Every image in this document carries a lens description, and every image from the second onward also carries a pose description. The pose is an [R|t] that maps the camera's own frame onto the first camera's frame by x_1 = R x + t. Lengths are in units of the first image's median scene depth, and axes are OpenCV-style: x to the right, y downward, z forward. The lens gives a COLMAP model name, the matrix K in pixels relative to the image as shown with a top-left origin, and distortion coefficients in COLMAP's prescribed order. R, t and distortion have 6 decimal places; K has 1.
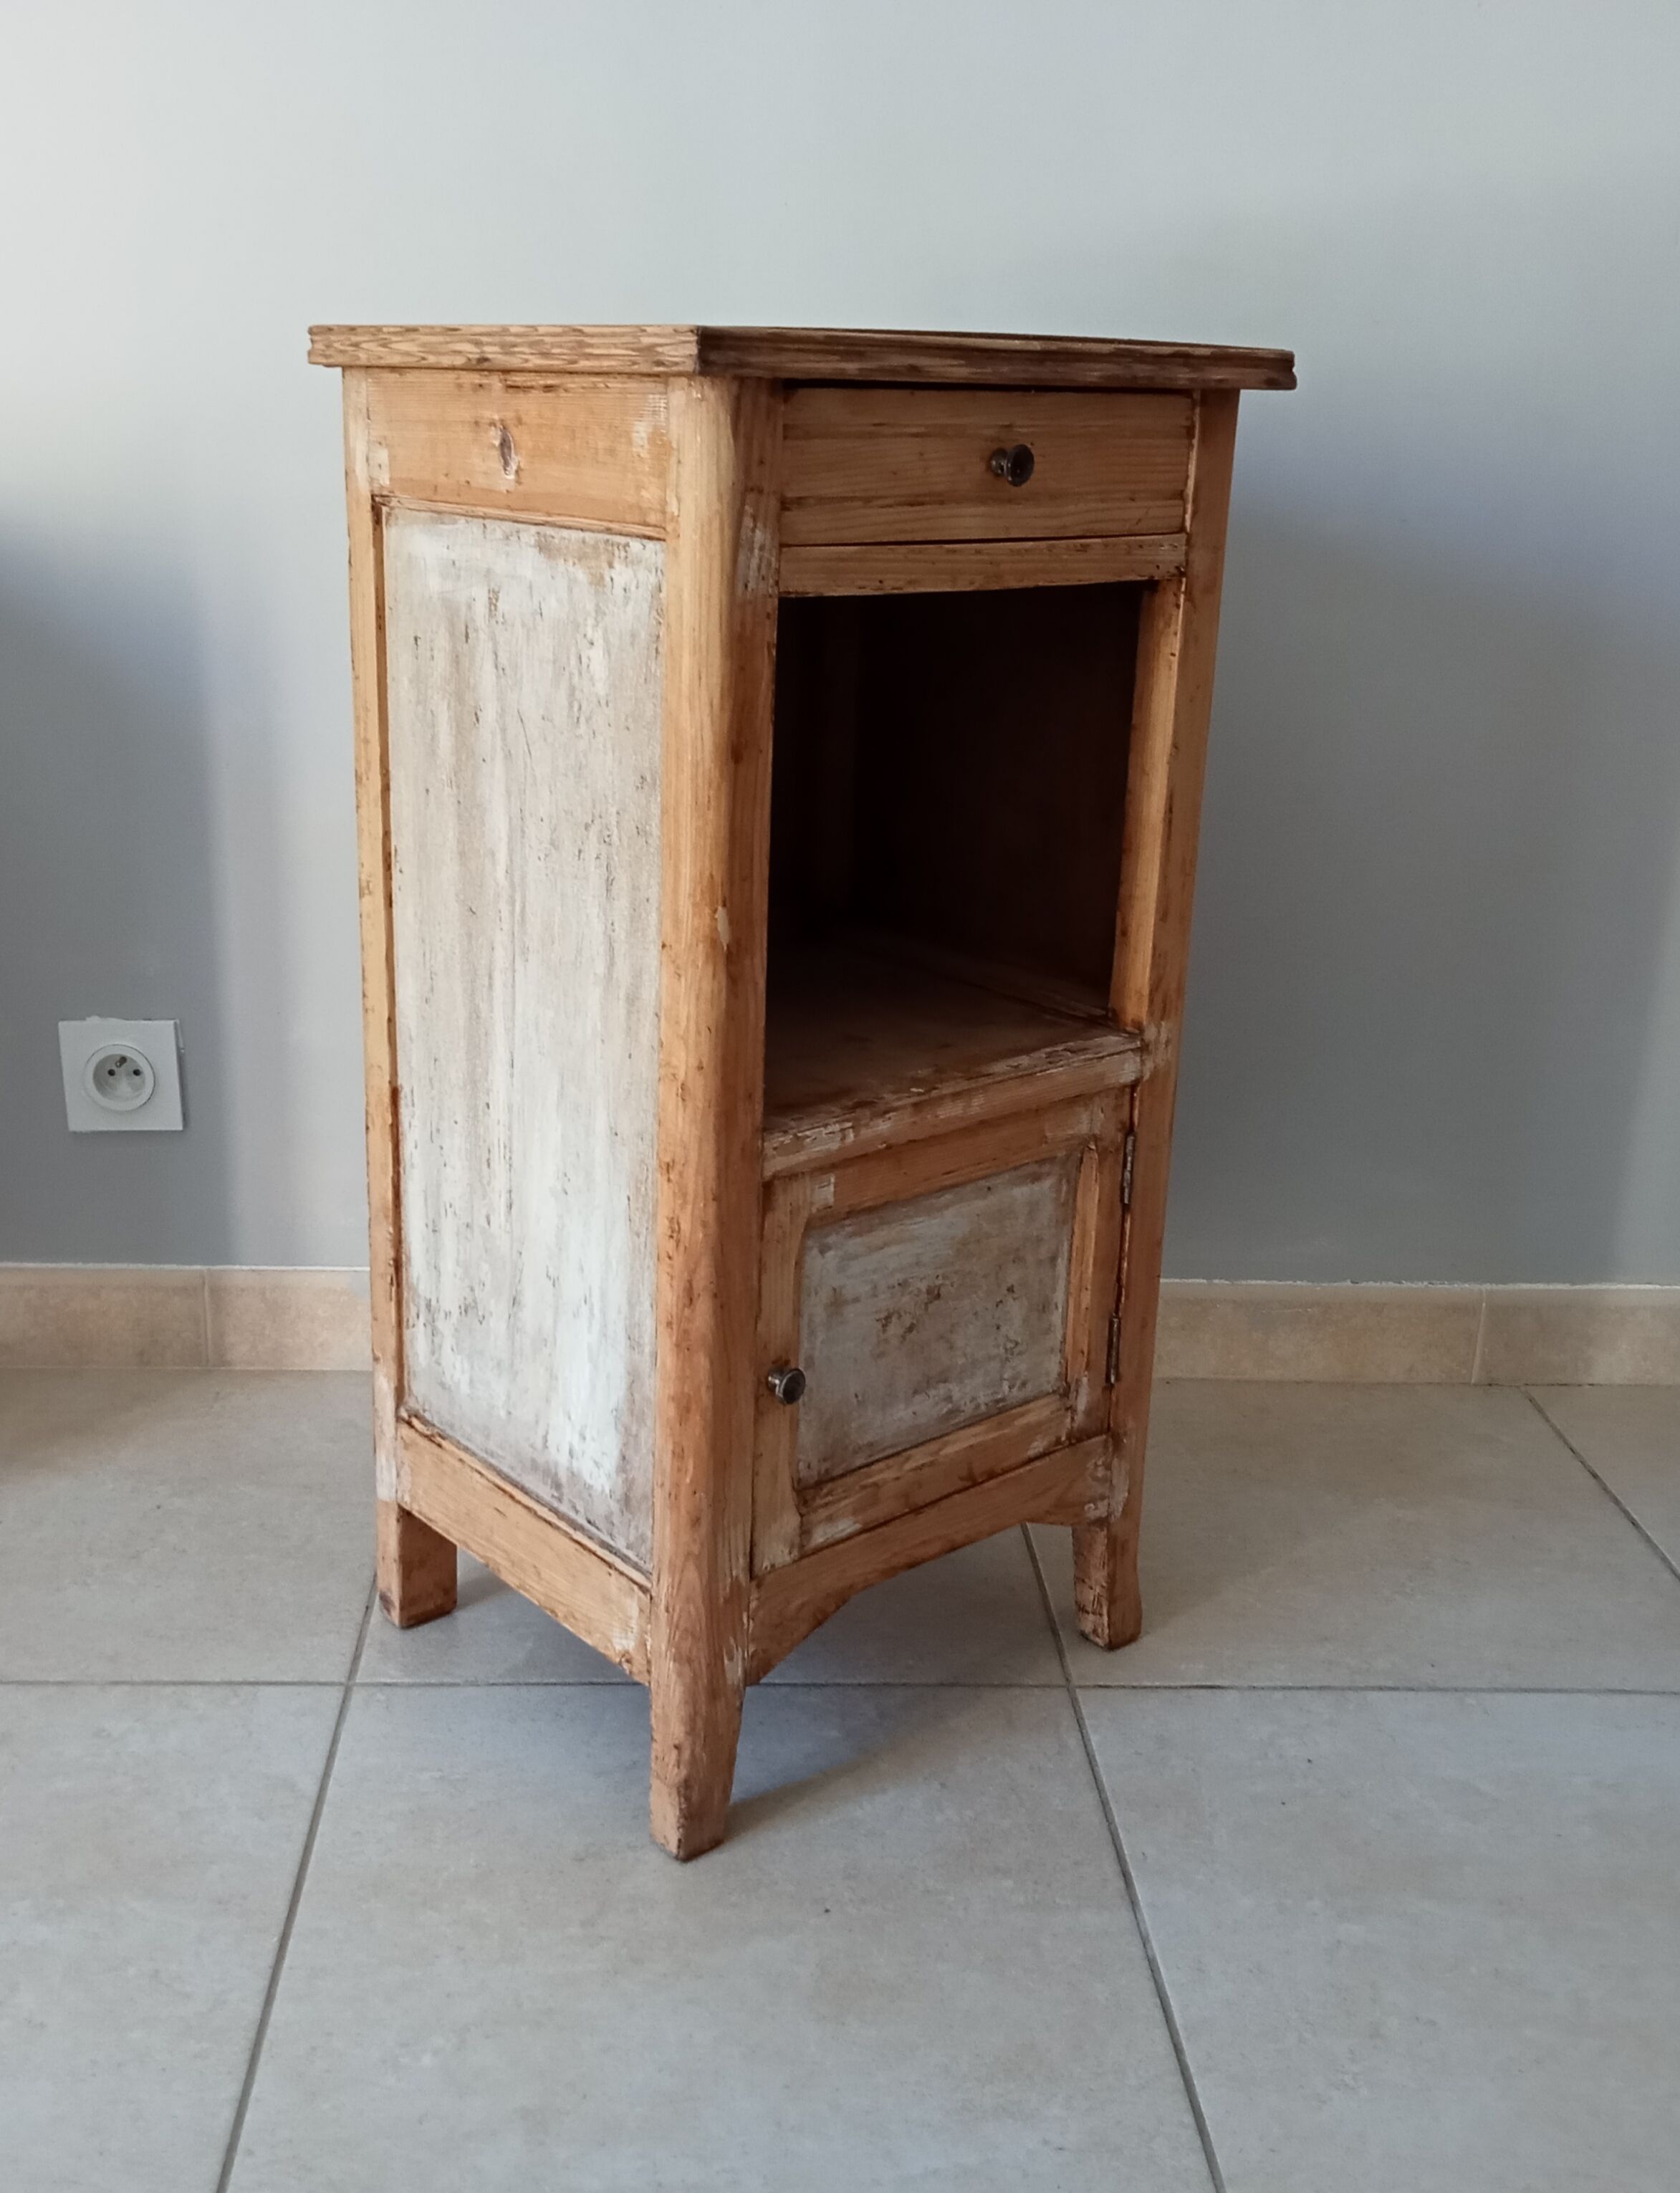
lens RADIAL K [[2153.3, 0, 754.6], [0, 2153.3, 1105.2], [0, 0, 1]] dist [0.136590, -0.517804]
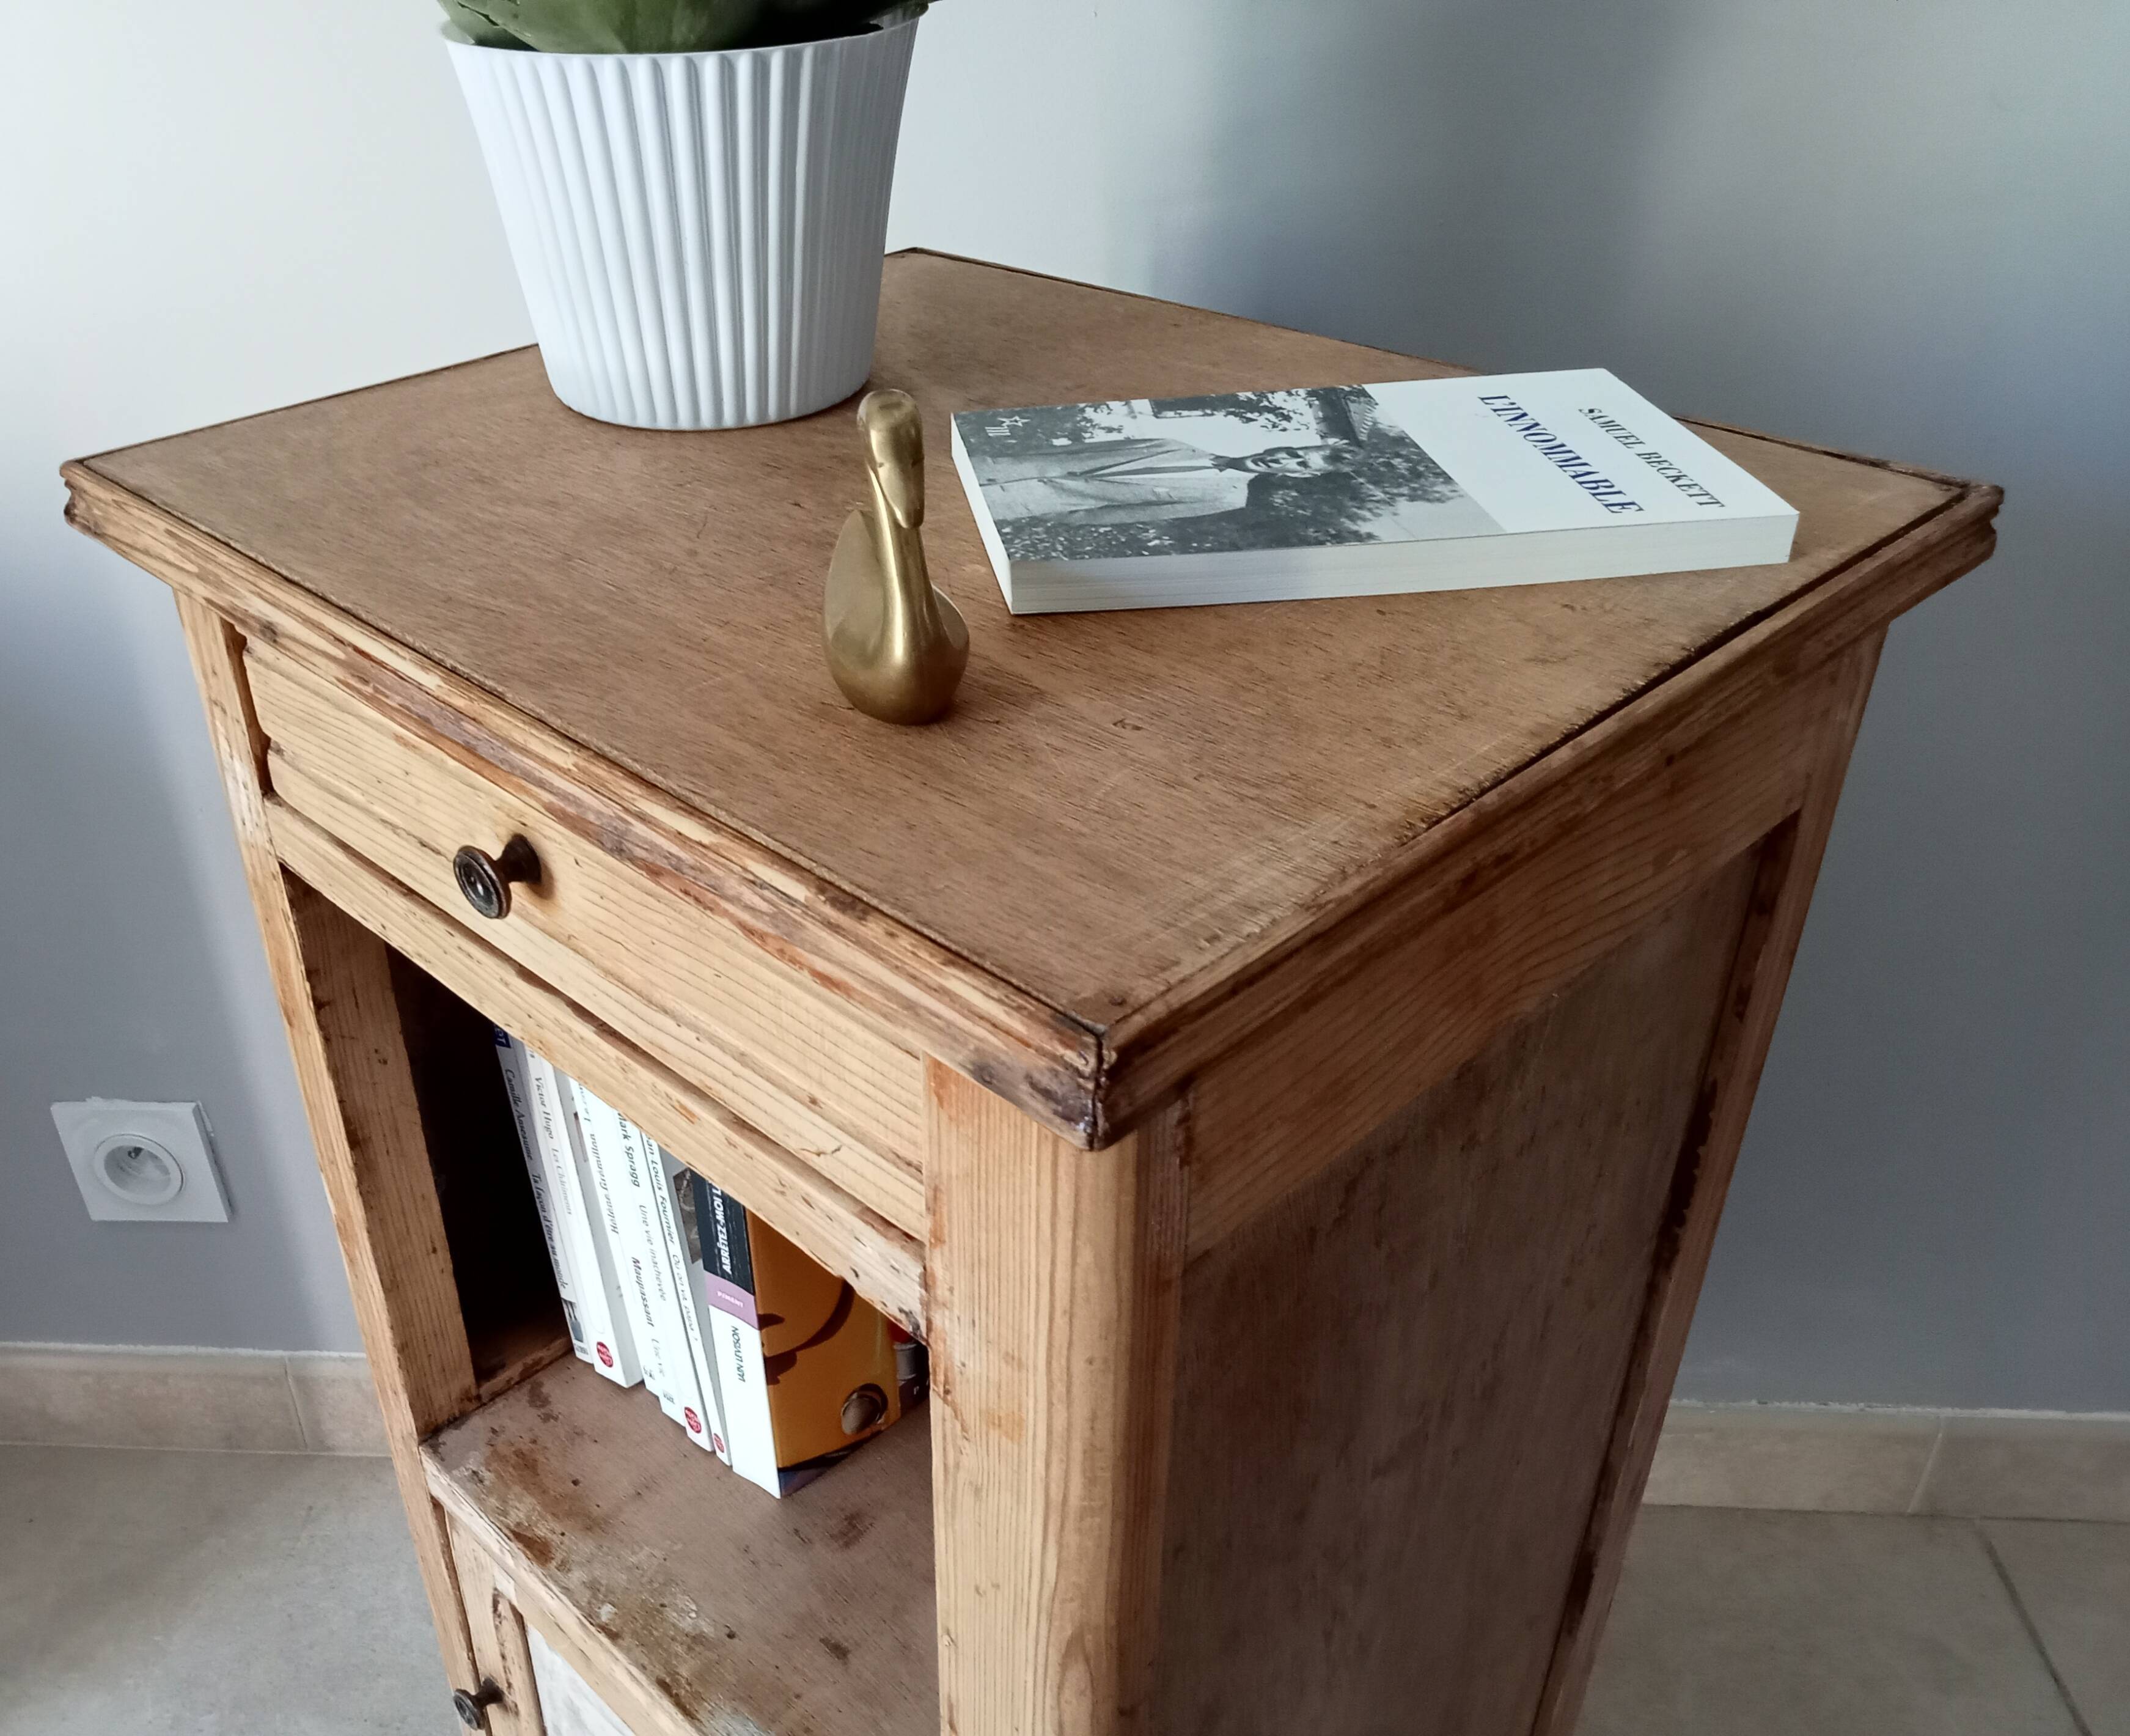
lens RADIAL K [[1878.6, 0, 888.3], [0, 1878.6, 948.5], [0, 0, 1]] dist [0.046860, -0.094153]
pose [[0.061112, 0.528965, -0.846441, 0.449991], [-0.286625, 0.821609, 0.492753, -0.470083], [0.956092, 0.212498, 0.201825, 0.908660]]
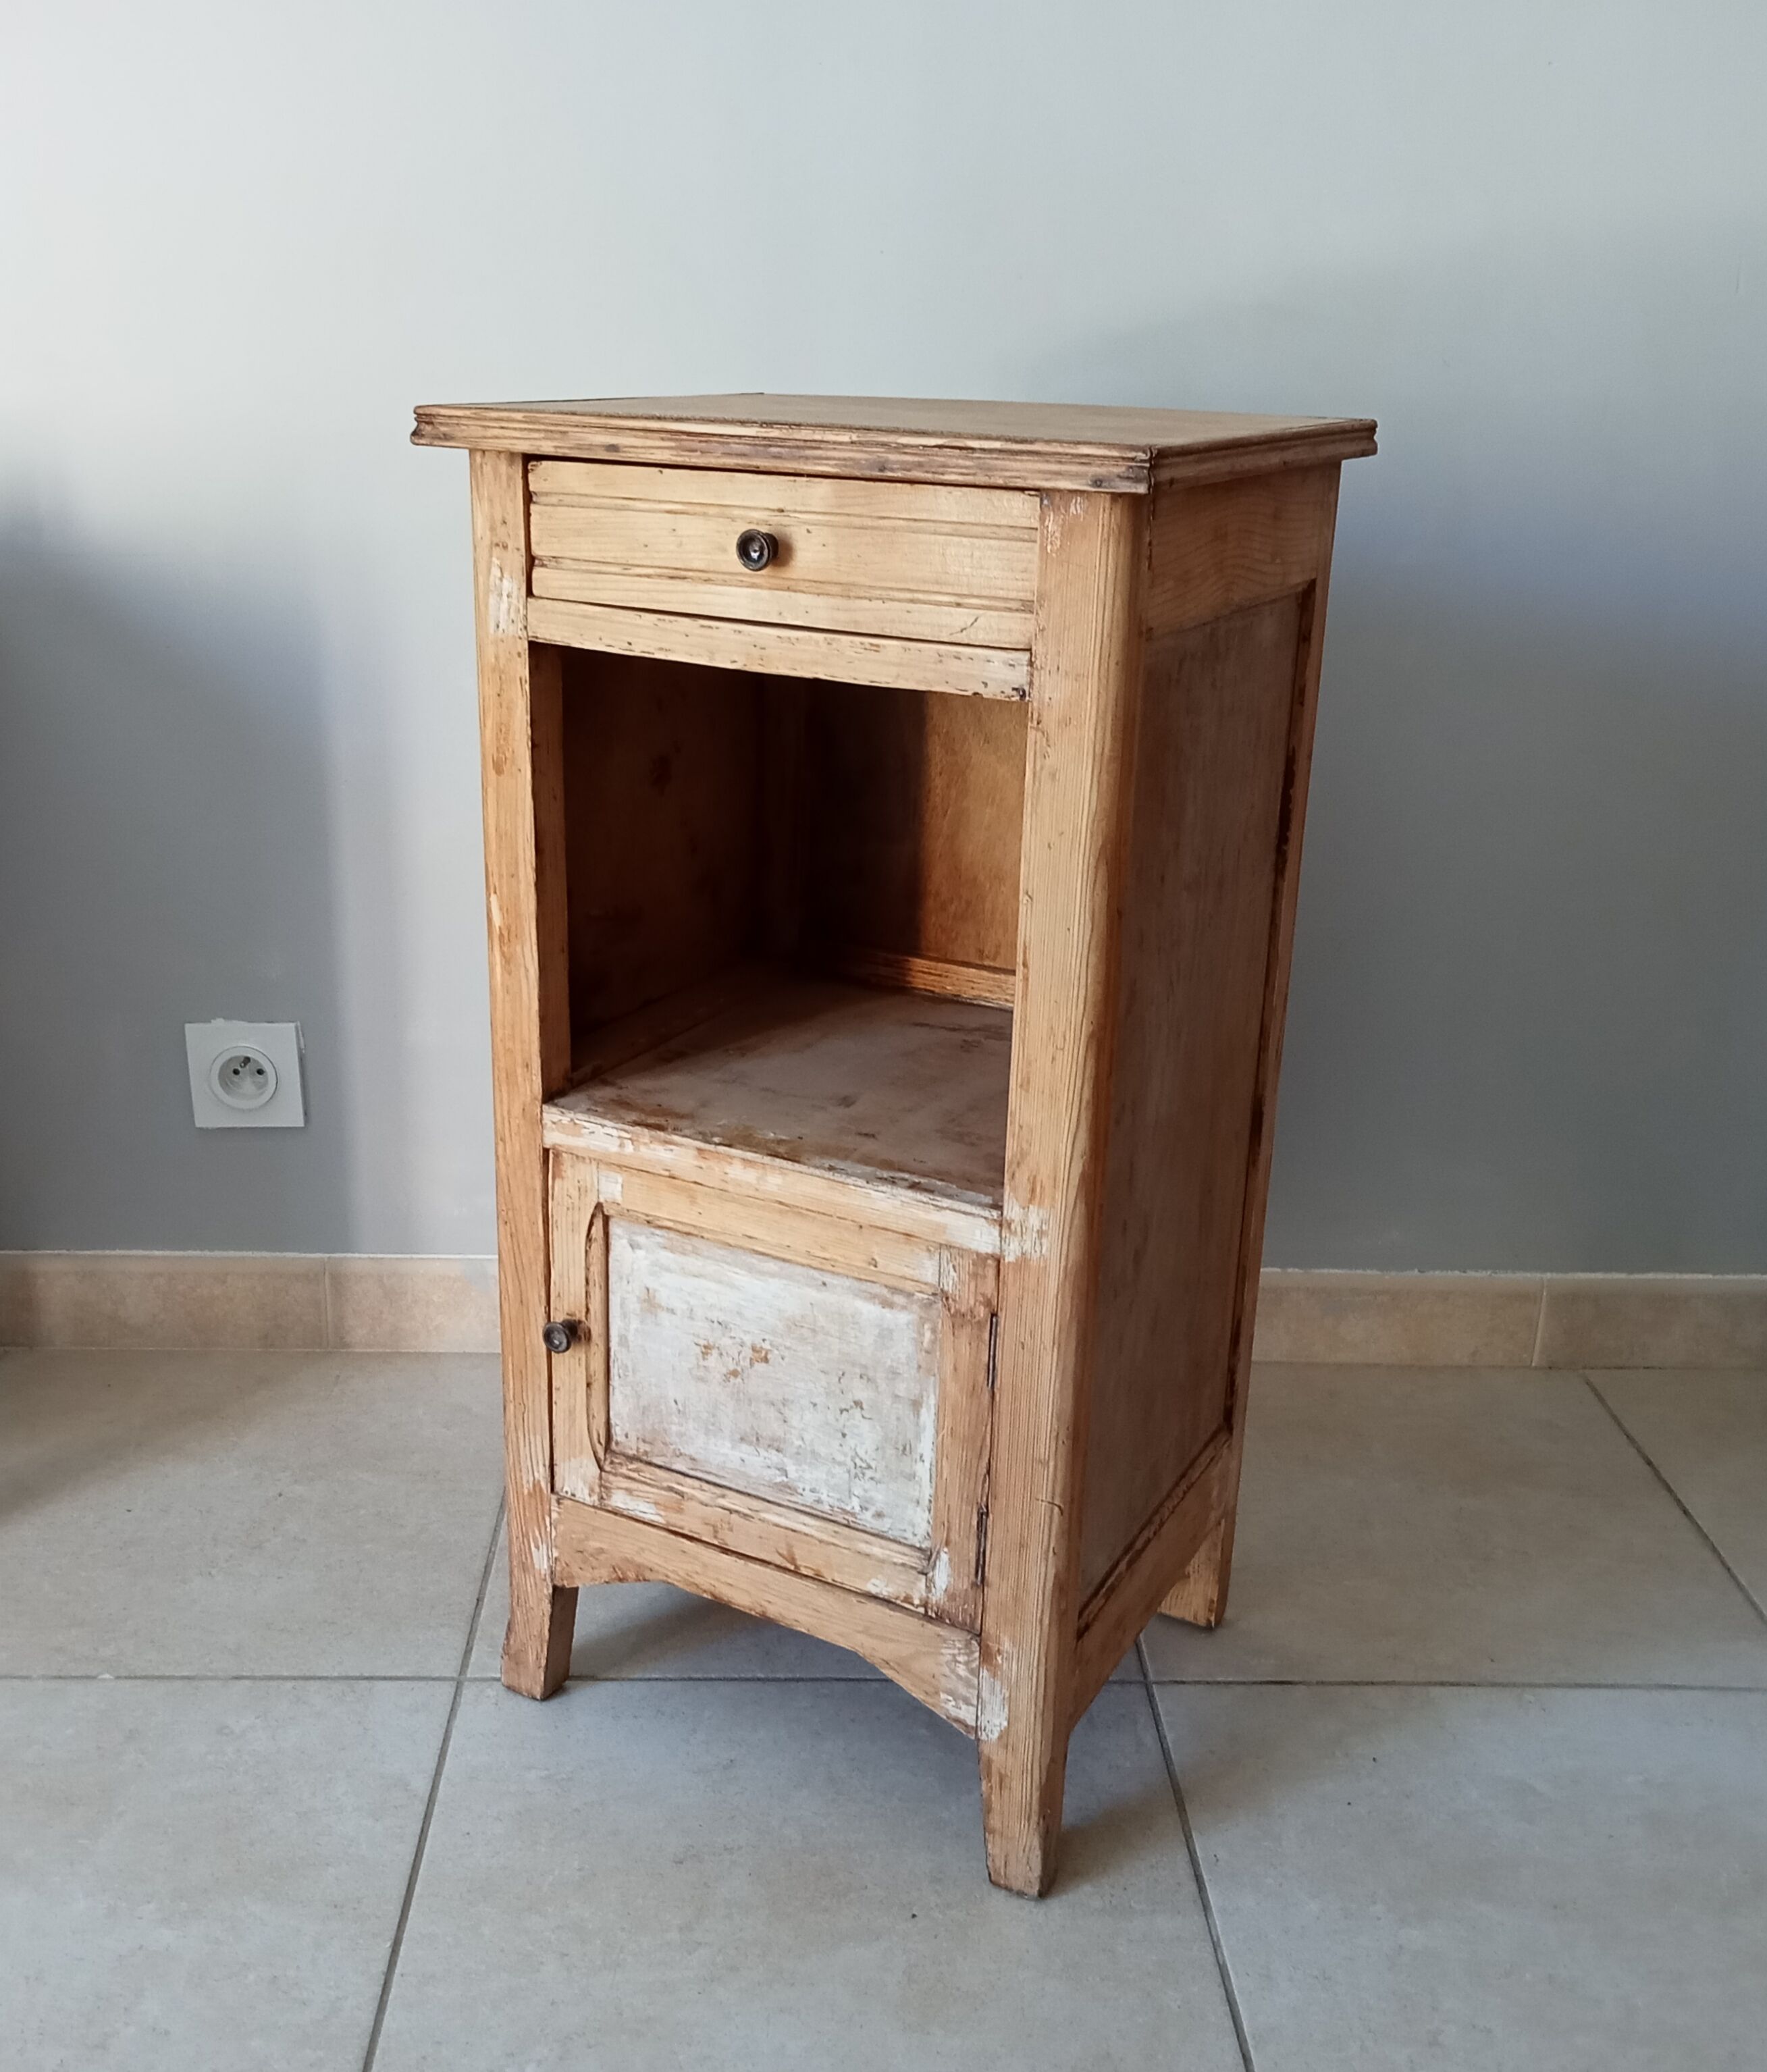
lens RADIAL K [[2073.4, 0, 854.8], [0, 2073.4, 1046.4], [0, 0, 1]] dist [0.083943, -0.190416]
pose [[0.373720, 0.298142, -0.878319, 0.937094], [-0.306598, 0.933412, 0.186387, -0.248372], [0.875403, 0.199635, 0.440244, 0.604491]]
